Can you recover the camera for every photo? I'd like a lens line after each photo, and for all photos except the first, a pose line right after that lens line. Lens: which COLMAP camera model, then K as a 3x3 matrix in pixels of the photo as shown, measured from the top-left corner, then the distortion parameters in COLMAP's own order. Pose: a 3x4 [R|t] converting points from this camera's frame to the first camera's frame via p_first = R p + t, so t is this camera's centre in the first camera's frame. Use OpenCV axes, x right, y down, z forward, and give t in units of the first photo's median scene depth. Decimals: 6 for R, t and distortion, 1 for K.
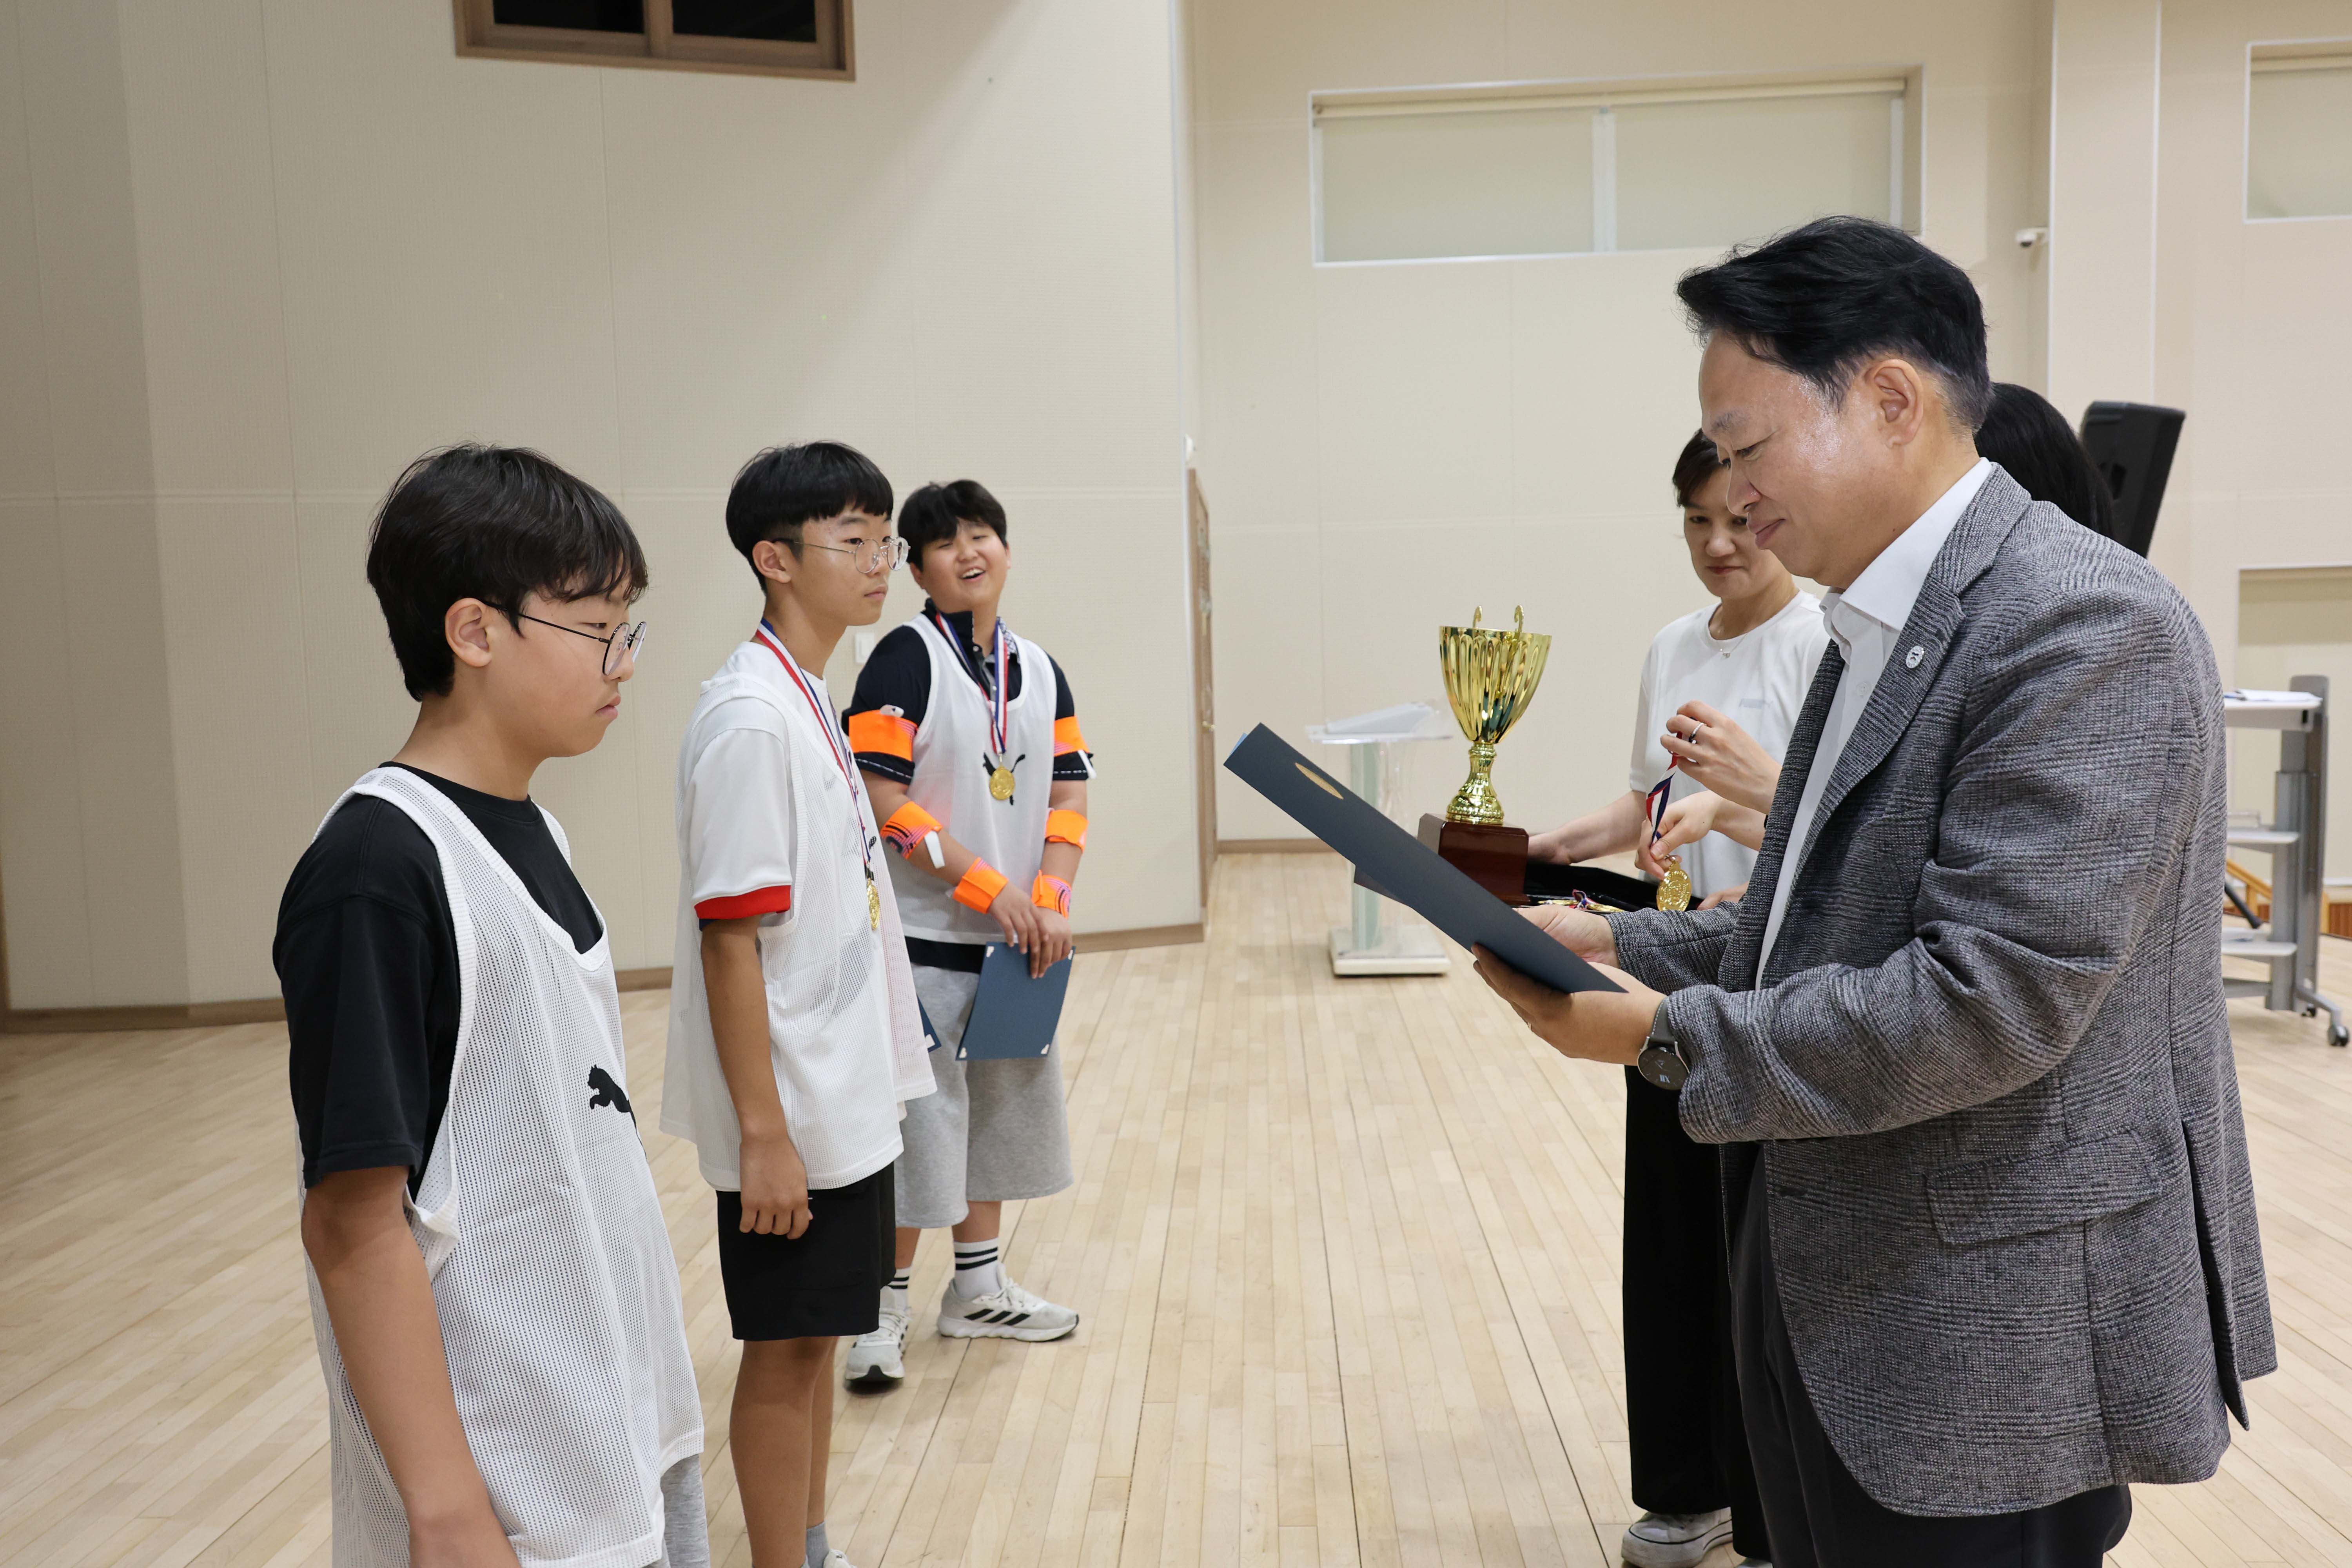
lens RADIAL K [[1782.0, 0, 1185.5], [0, 1782.0, 804.1], [0, 0, 1]] dist [-0.009183, 0.014871]
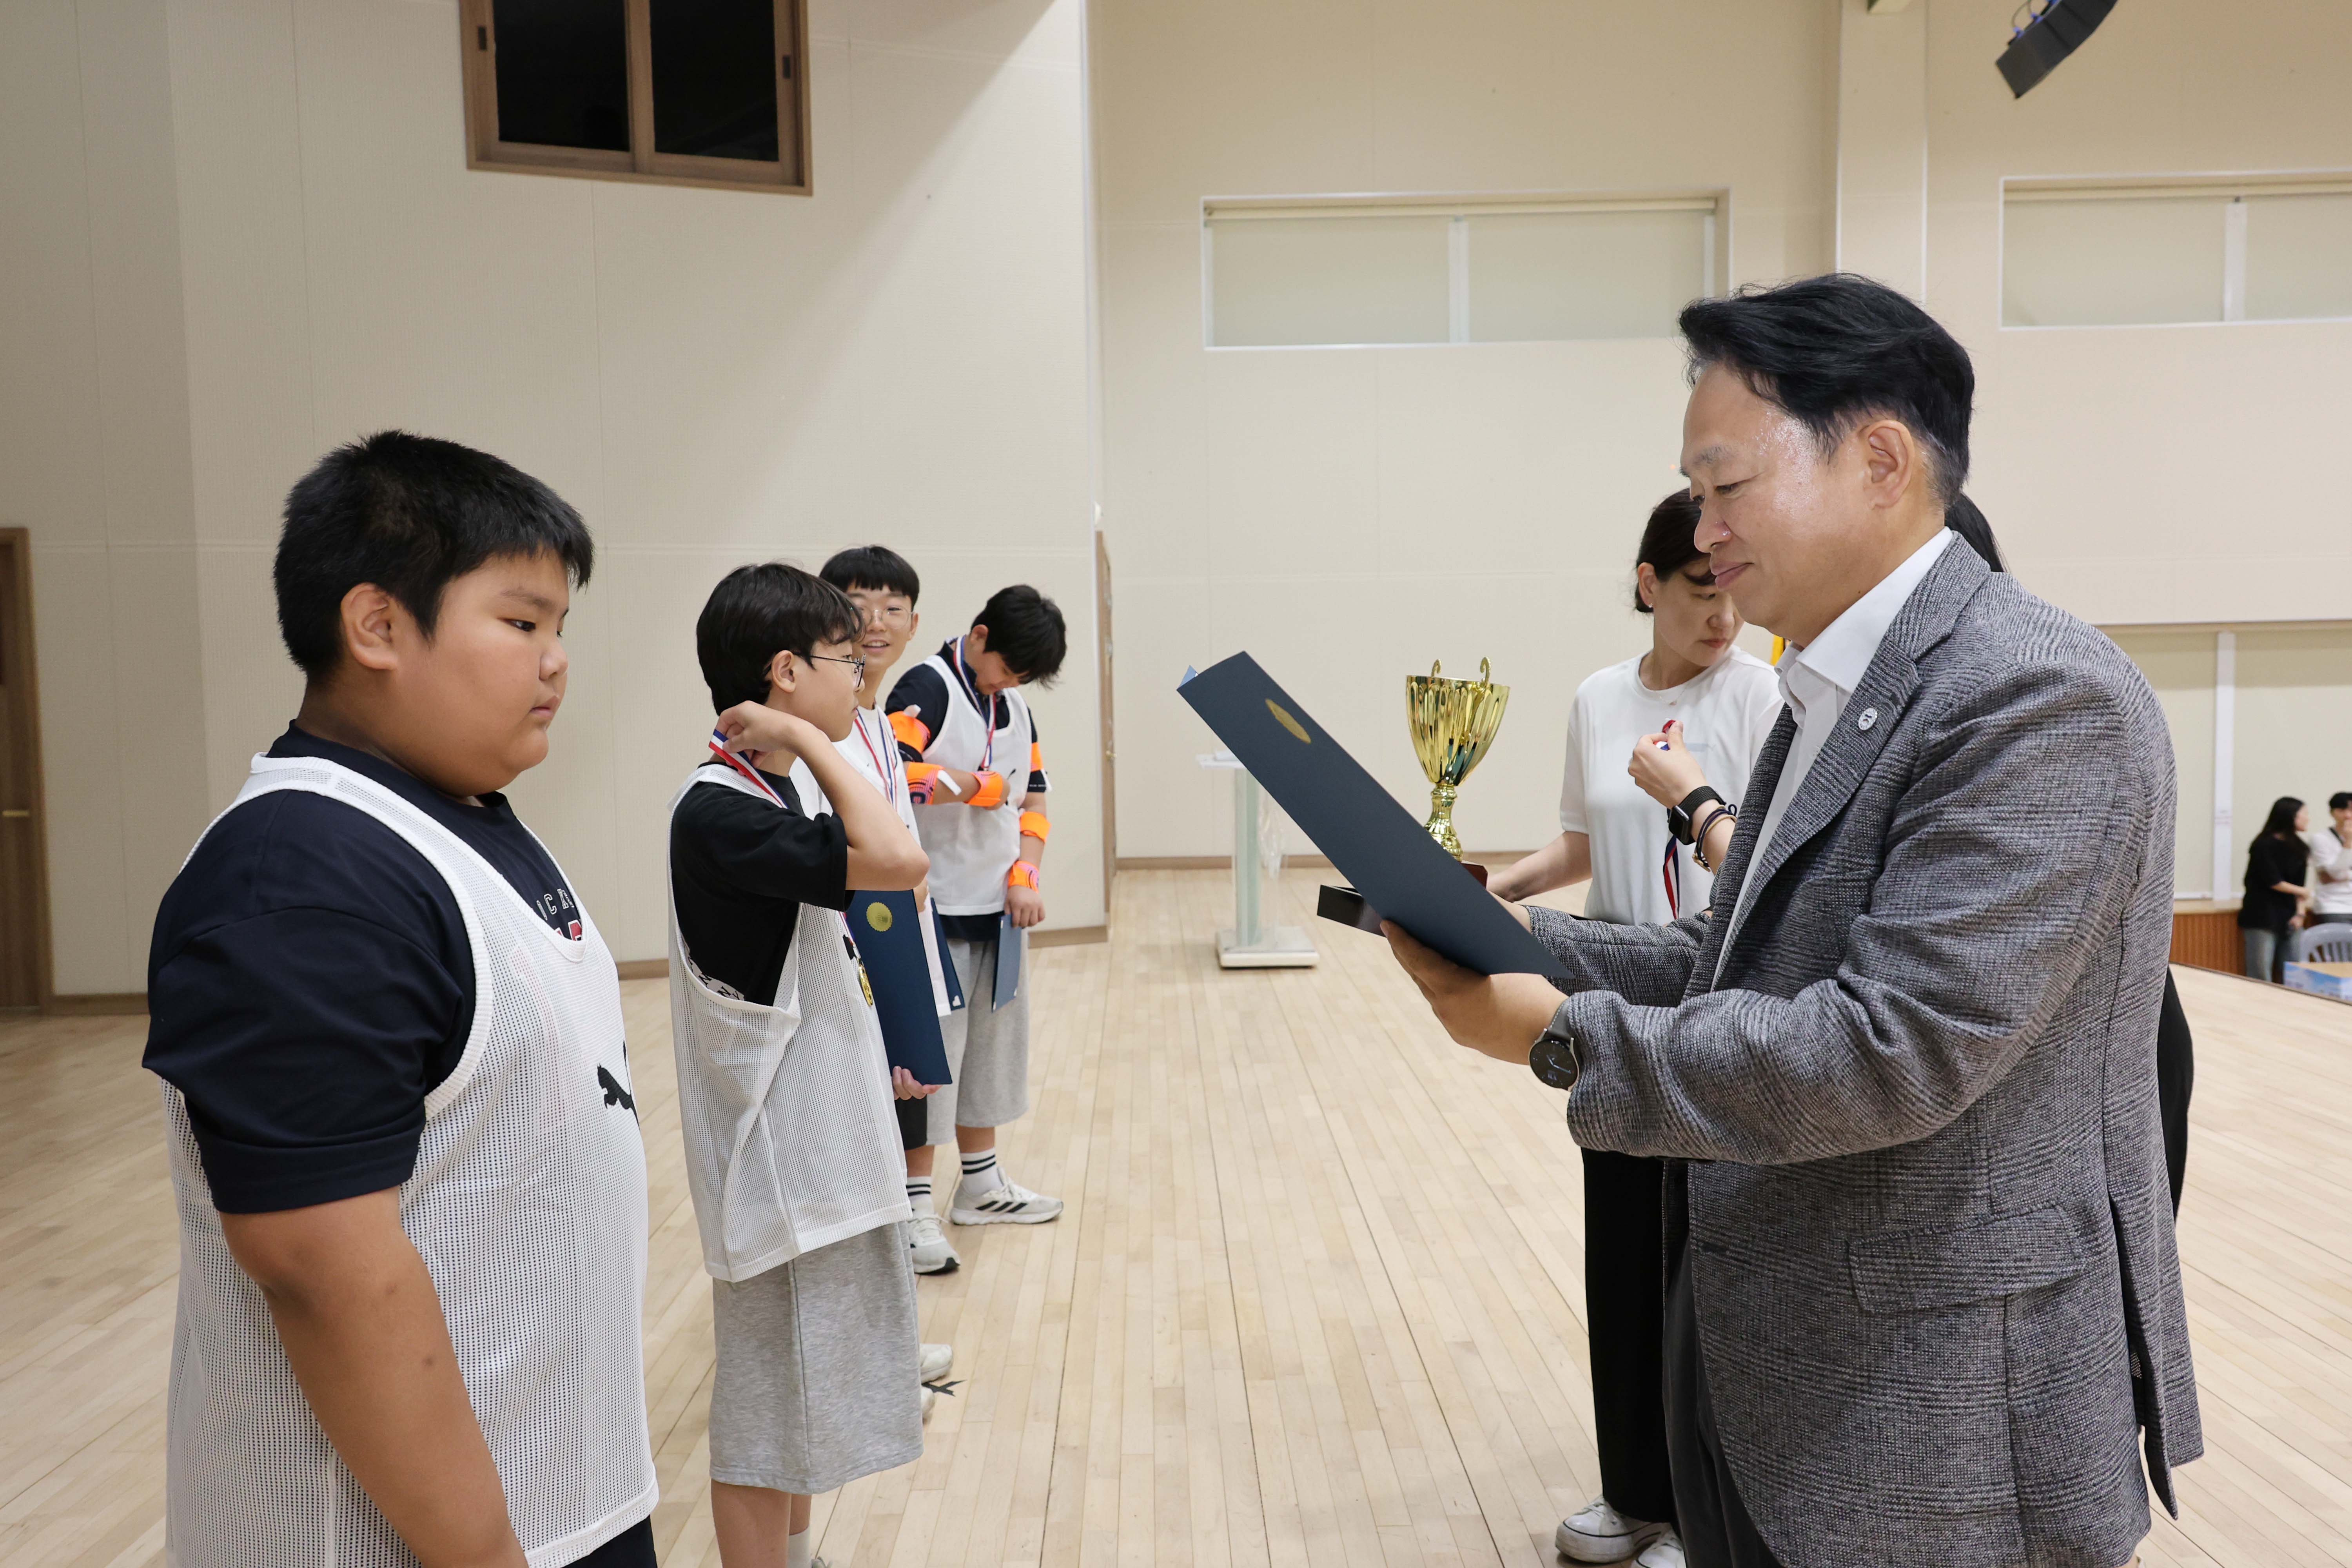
lens RADIAL K [[1833.3, 0, 1179.8], [0, 1833.3, 780.7], [0, 0, 1]] dist [0.013839, 0.015814]
pose [[0.998082, 0.006147, 0.061593, -0.019573], [-0.004056, 0.999413, -0.034018, 0.016217], [-0.061766, 0.033703, 0.997521, -0.217620]]
